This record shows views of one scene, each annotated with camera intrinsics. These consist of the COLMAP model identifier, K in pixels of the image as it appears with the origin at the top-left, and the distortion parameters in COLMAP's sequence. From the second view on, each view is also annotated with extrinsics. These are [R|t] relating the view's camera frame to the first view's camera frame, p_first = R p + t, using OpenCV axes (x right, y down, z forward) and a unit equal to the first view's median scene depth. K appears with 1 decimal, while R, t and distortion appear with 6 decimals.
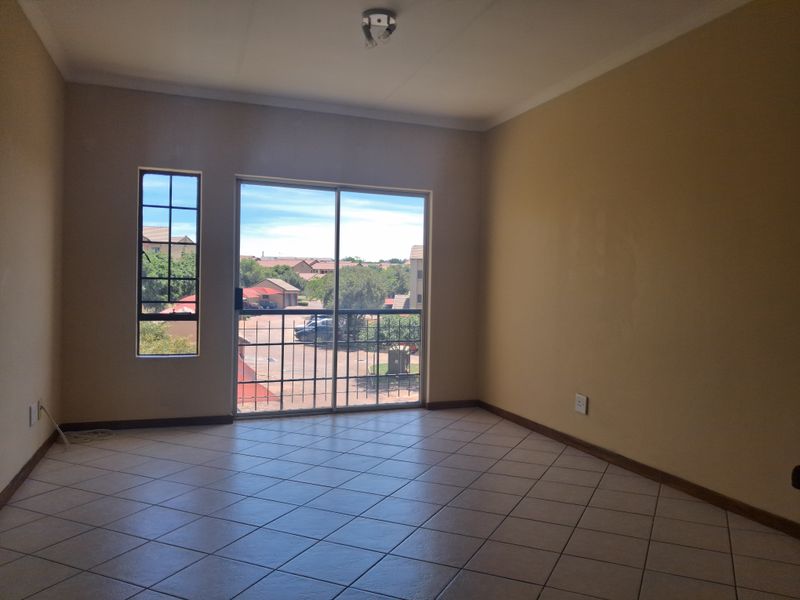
lens RADIAL K [[653.9, 0, 417.8], [0, 653.9, 300.4], [0, 0, 1]] dist [0.008939, -0.014352]
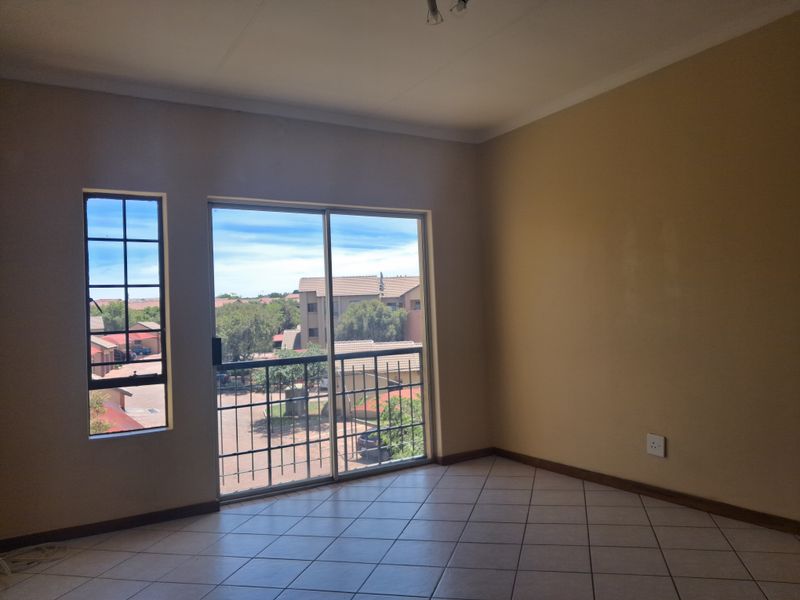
lens RADIAL K [[653.9, 0, 417.8], [0, 653.9, 300.4], [0, 0, 1]] dist [0.008939, -0.014352]
pose [[0.979742, -0.057495, 0.191831, -0.179883], [0.066140, 0.997049, -0.038965, -0.016943], [-0.189024, 0.050863, 0.980654, 0.168320]]
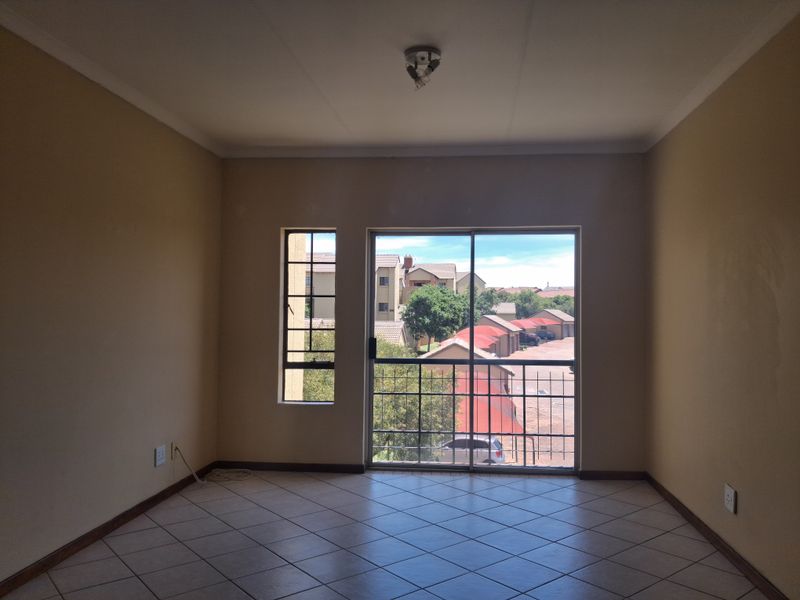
lens RADIAL K [[640.5, 0, 400.0], [0, 640.5, 300.0], [0, 0, 1]] dist [-0.000558, -0.011115]
pose [[0.889098, -0.022137, -0.457180, 0.212552], [0.001796, 0.998991, -0.044880, -0.032445], [0.457713, 0.039081, 0.888241, 0.133496]]
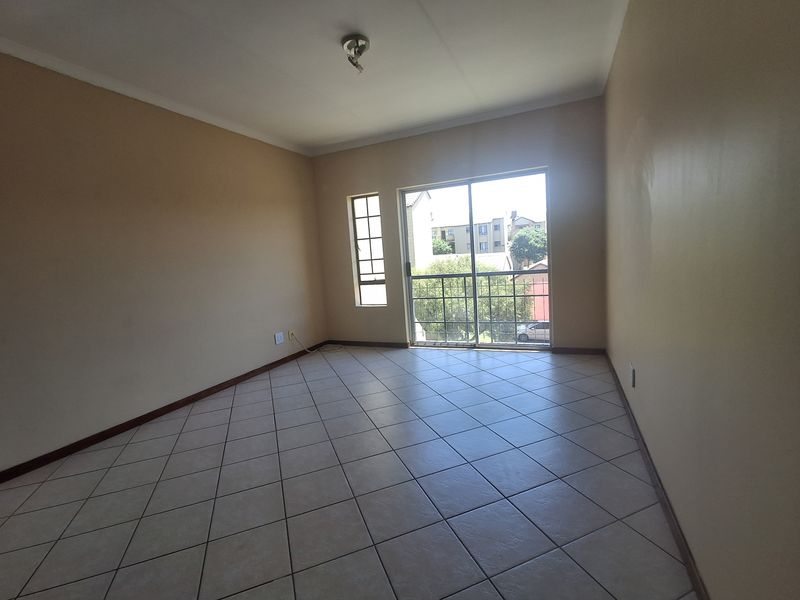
lens RADIAL K [[372.5, 0, 394.9], [0, 372.5, 295.2], [0, 0, 1]] dist [-0.000351, -0.000031]
pose [[0.692128, 0.005507, -0.721754, 0.331057], [0.072736, 0.994348, 0.077337, -0.011934], [0.718101, -0.106025, 0.687816, 0.354351]]
